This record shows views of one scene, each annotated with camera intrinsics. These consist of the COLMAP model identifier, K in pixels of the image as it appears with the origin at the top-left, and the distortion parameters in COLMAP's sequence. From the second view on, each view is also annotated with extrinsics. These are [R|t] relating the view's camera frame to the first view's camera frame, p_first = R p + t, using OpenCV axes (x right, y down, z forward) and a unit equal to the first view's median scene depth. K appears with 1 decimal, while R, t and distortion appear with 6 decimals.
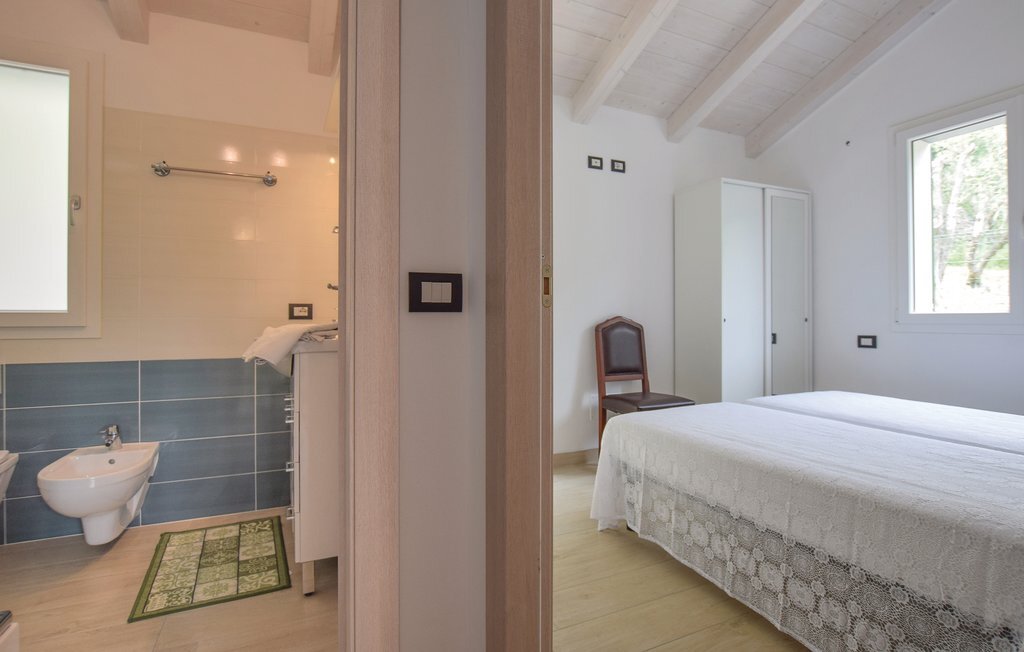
lens RADIAL K [[490.8, 0, 509.8], [0, 490.8, 313.4], [0, 0, 1]] dist [-0.021440, -0.000132]
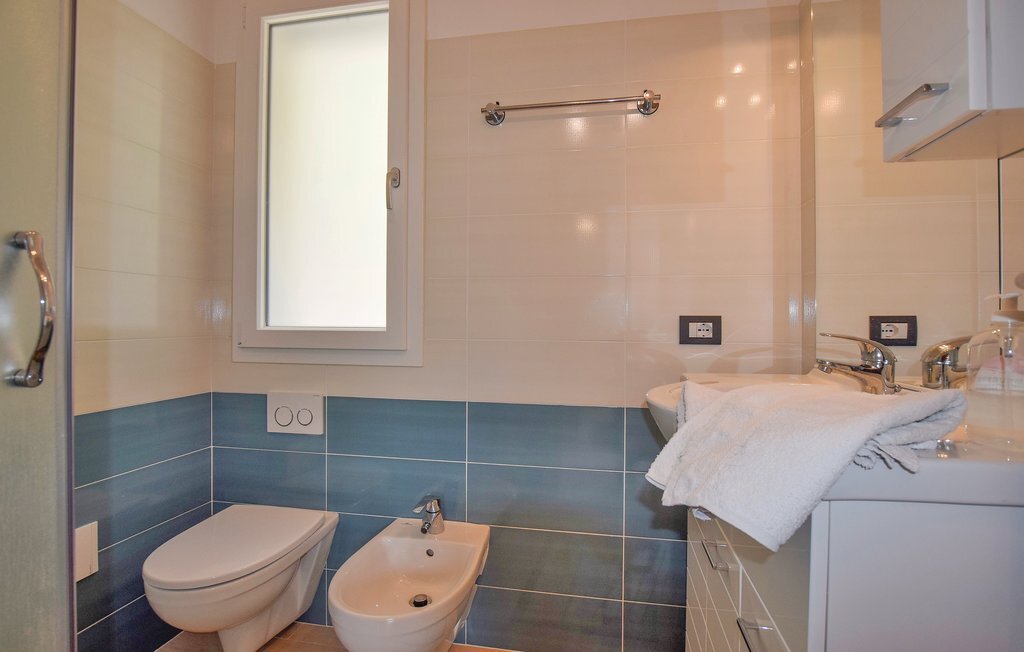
lens RADIAL K [[490.8, 0, 512.4], [0, 490.8, 324.6], [0, 0, 1]] dist [-0.021440, -0.000132]
pose [[0.823721, 0.002551, -0.566990, -0.331292], [-0.002364, 0.999997, 0.001064, -0.012031], [0.566991, 0.000465, 0.823724, 0.482919]]
